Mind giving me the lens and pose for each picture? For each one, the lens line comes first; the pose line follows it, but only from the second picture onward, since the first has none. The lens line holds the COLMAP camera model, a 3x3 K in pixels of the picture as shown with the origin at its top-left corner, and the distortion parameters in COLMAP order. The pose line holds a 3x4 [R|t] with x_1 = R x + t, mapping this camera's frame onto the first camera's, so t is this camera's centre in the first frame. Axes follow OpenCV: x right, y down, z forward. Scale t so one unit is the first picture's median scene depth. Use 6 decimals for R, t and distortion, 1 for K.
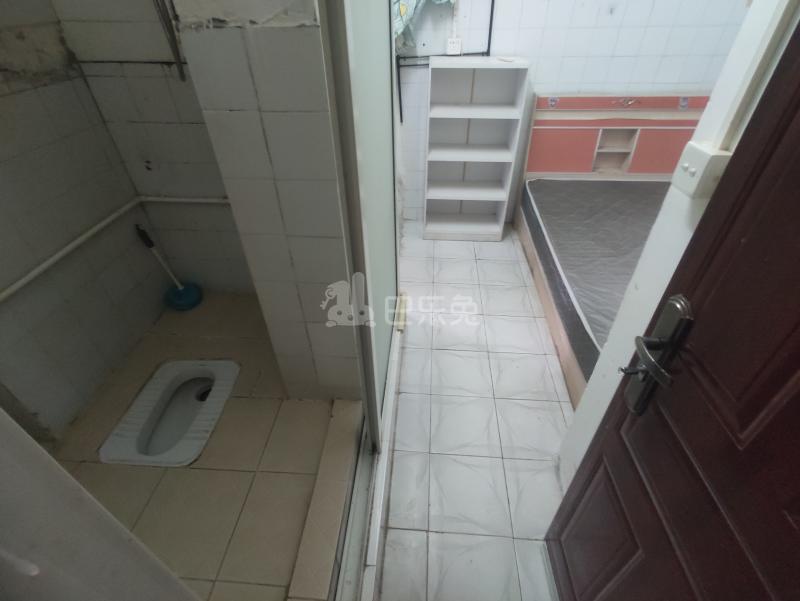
lens RADIAL K [[391.8, 0, 398.5], [0, 391.8, 298.1], [0, 0, 1]] dist [-0.004530, 0.001946]
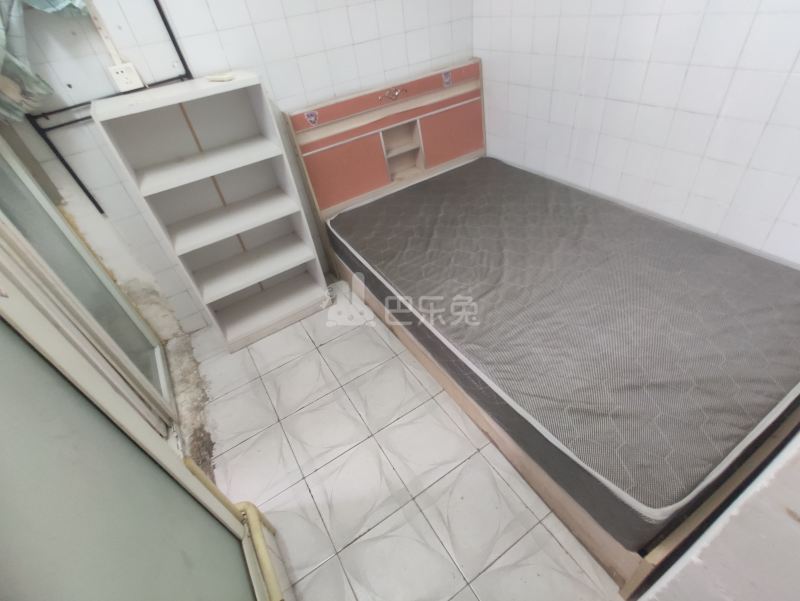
lens RADIAL K [[391.8, 0, 402.5], [0, 391.8, 293.6], [0, 0, 1]] dist [-0.004530, 0.001946]
pose [[0.796587, -0.446840, 0.407166, 0.082589], [0.456212, 0.886261, 0.080077, -0.188213], [-0.396637, 0.121965, 0.909837, 0.302112]]
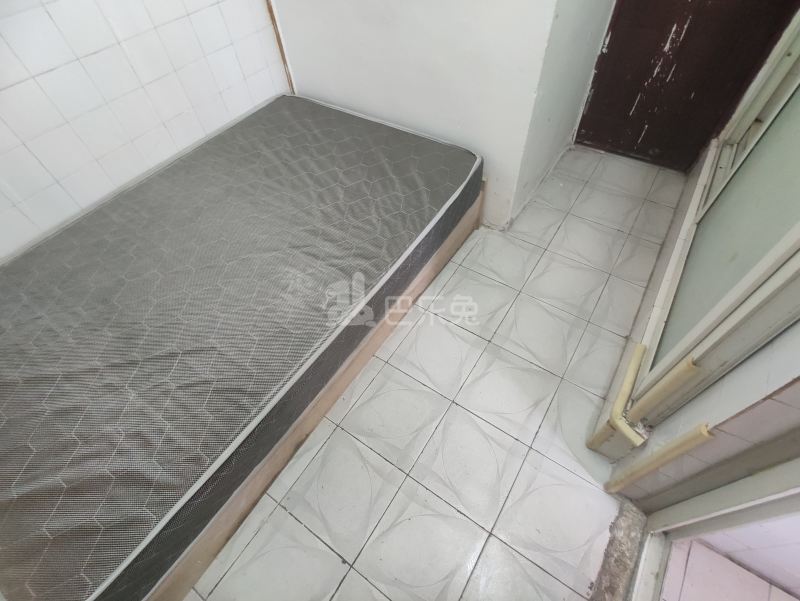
lens RADIAL K [[391.8, 0, 398.9], [0, 391.8, 298.6], [0, 0, 1]] dist [-0.004530, 0.001946]
pose [[-0.869341, -0.352711, 0.346180, 0.122158], [0.355681, 0.039807, 0.933759, -0.520964], [-0.343127, 0.934885, 0.090847, 0.751768]]
